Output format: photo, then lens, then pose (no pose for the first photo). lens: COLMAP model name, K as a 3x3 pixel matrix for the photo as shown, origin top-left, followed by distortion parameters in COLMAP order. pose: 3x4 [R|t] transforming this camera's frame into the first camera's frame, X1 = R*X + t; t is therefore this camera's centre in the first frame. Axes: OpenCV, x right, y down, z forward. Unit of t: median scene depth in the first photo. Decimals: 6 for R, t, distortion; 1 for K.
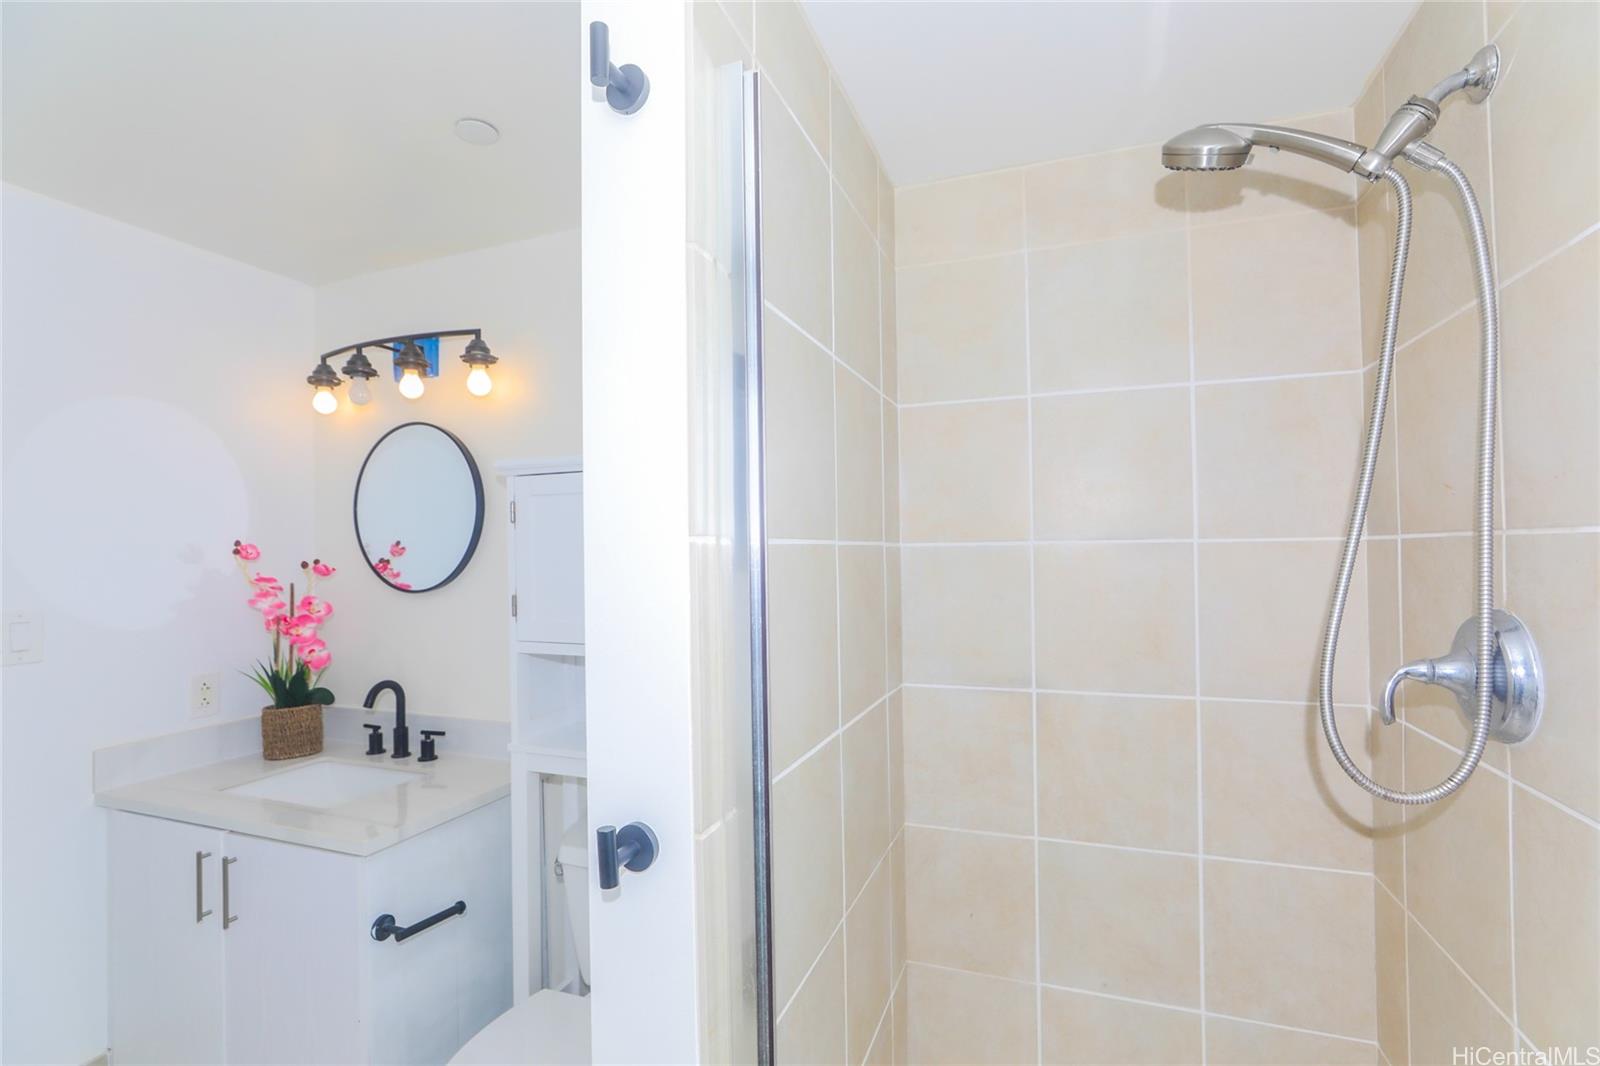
lens RADIAL K [[727.3, 0, 804.8], [0, 727.3, 538.5], [0, 0, 1]] dist [-0.031482, 0.013780]
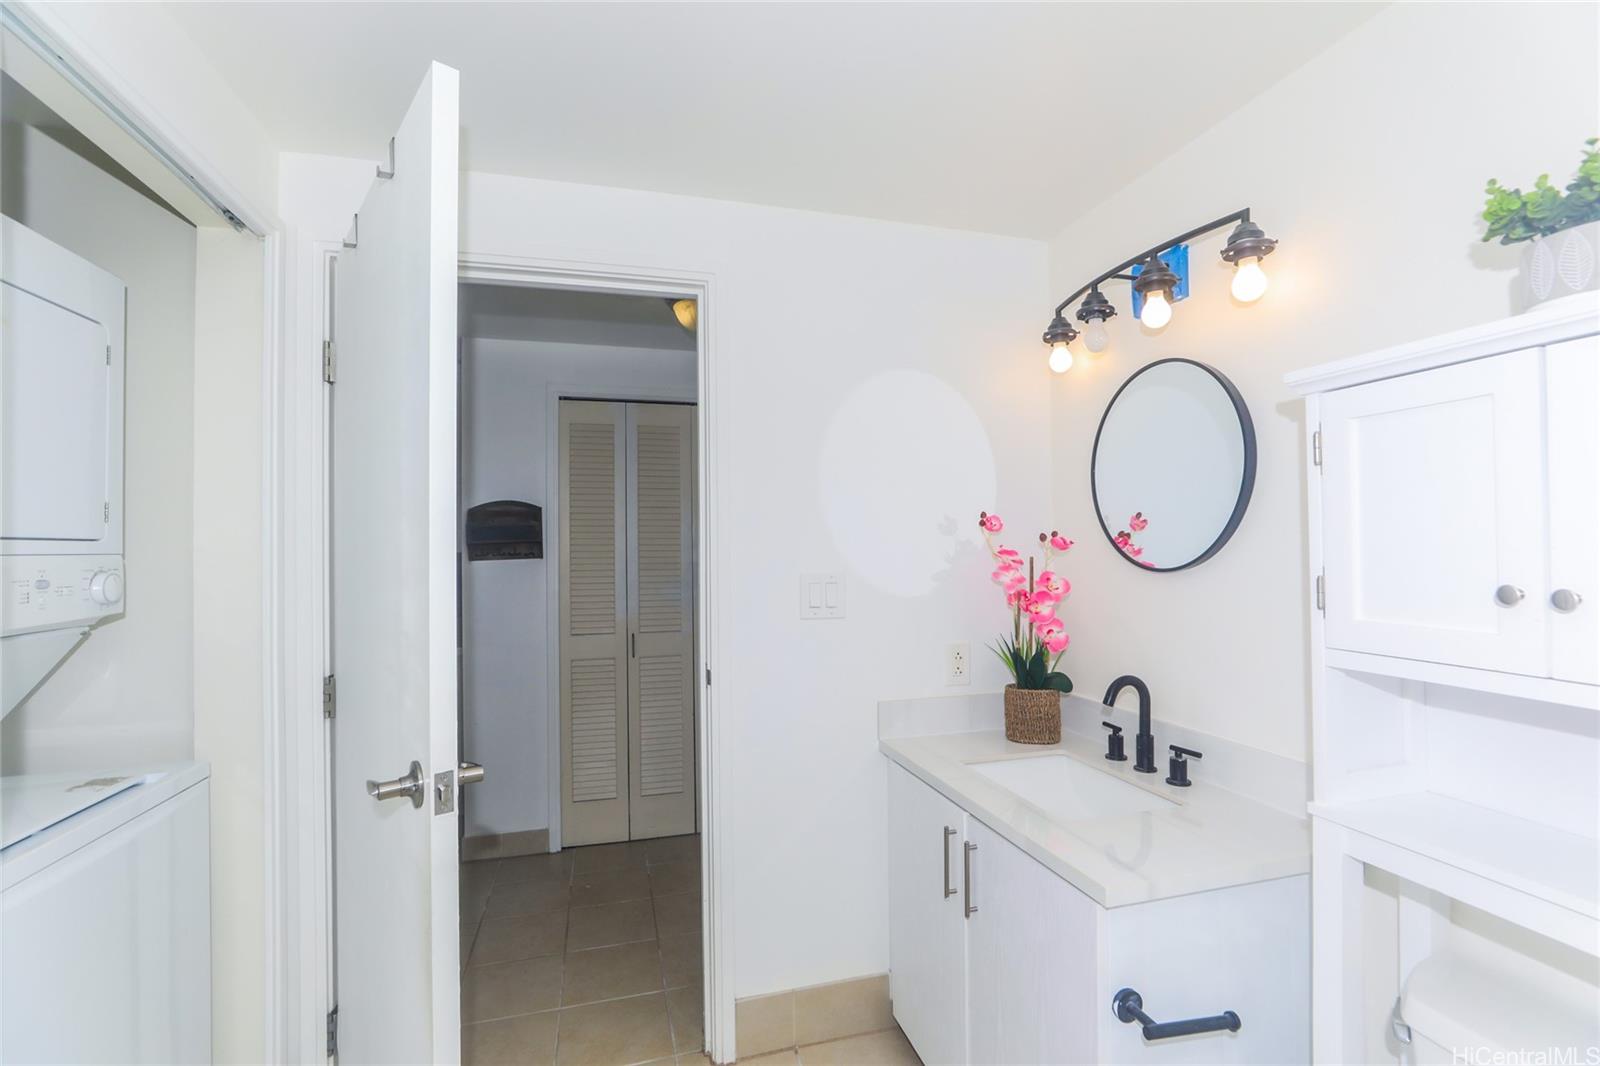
lens RADIAL K [[727.3, 0, 804.8], [0, 727.3, 538.5], [0, 0, 1]] dist [-0.031482, 0.013780]
pose [[0.594030, 0.000555, -0.804443, -0.131157], [0.010984, 0.999901, 0.008800, 0.027206], [0.804368, -0.014064, 0.593965, 0.204509]]
